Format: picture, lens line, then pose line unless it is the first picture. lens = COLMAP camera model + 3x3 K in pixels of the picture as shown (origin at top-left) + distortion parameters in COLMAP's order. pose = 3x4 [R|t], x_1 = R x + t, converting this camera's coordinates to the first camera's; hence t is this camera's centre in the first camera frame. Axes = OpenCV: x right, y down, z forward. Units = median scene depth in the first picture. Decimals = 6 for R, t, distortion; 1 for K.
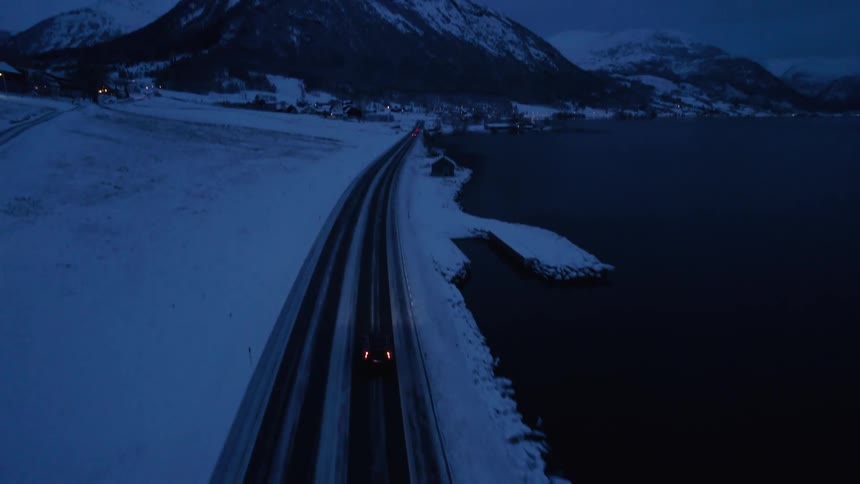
lens RADIAL K [[551.9, 0, 429.4], [0, 551.9, 239.8], [0, 0, 1]] dist [-0.084227, 0.072804]
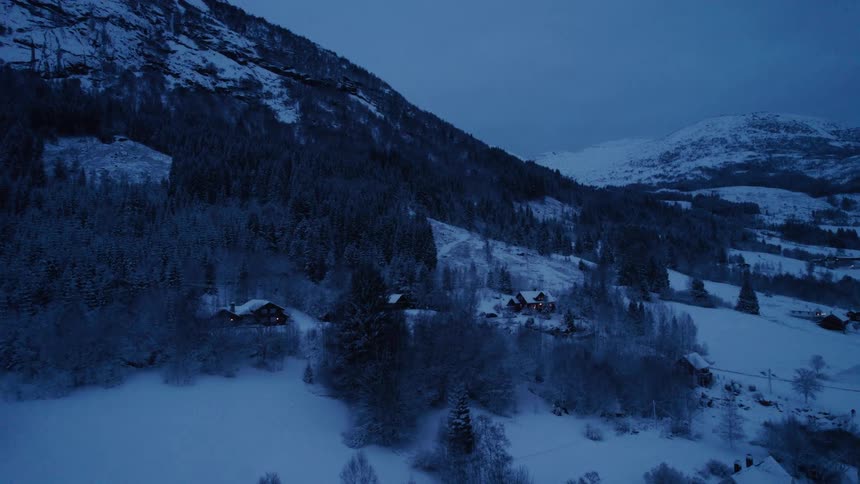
lens RADIAL K [[551.9, 0, 429.4], [0, 551.9, 239.8], [0, 0, 1]] dist [-0.084227, 0.072804]
pose [[0.983701, -0.012156, -0.179403, 0.327096], [-0.036995, 0.962686, -0.268081, -0.192749], [0.175968, 0.270349, 0.946545, 0.777624]]
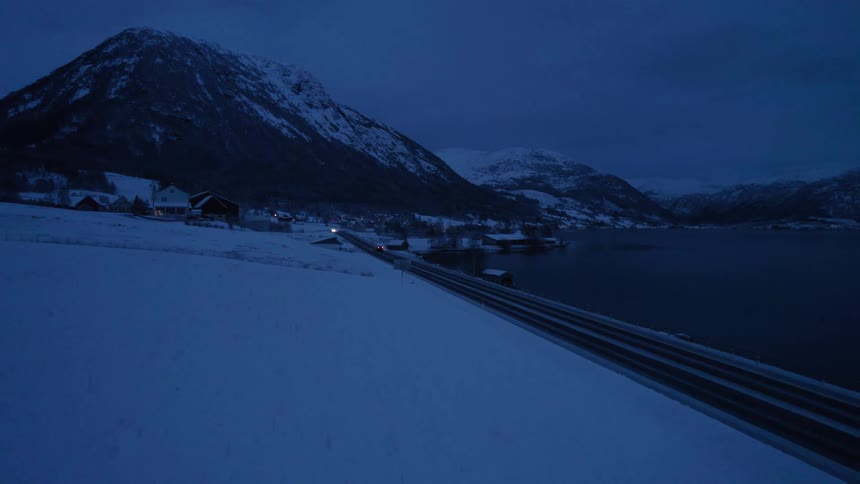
lens RADIAL K [[551.9, 0, 429.4], [0, 551.9, 239.8], [0, 0, 1]] dist [-0.084227, 0.072804]
pose [[0.976686, -0.003621, 0.214644, -0.010361], [0.047309, 0.978907, -0.198751, -0.017449], [-0.209397, 0.204272, 0.956256, 0.085732]]
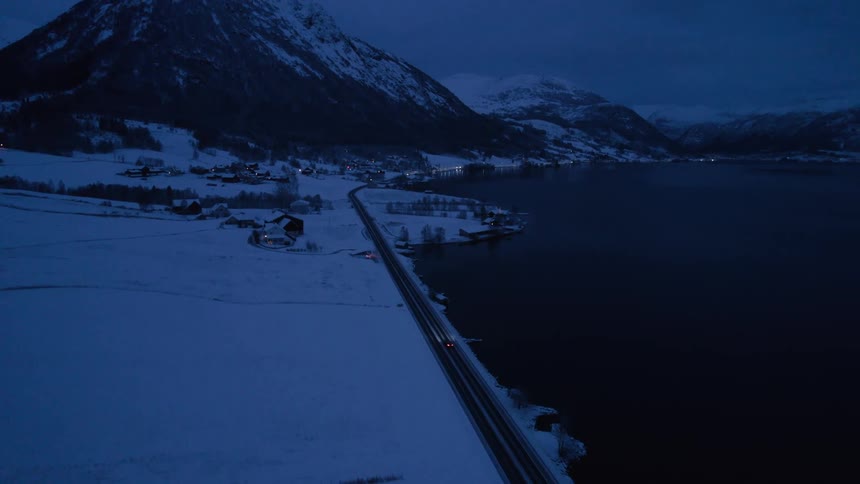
lens RADIAL K [[551.9, 0, 429.4], [0, 551.9, 239.8], [0, 0, 1]] dist [-0.084227, 0.072804]
pose [[0.980304, -0.019764, 0.196502, -0.015951], [0.032135, 0.997683, -0.059964, -0.025050], [-0.194861, 0.065098, 0.978668, 0.041480]]
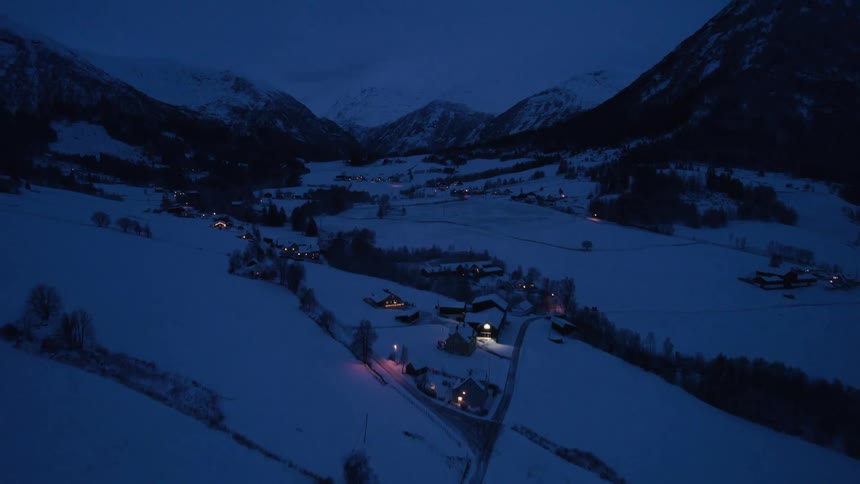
lens RADIAL K [[551.9, 0, 429.4], [0, 551.9, 239.8], [0, 0, 1]] dist [-0.084227, 0.072804]
pose [[0.718586, 0.088814, -0.689744, -0.059801], [-0.164690, 0.985332, -0.044702, -0.059478], [0.675656, 0.145716, 0.722673, 0.126244]]
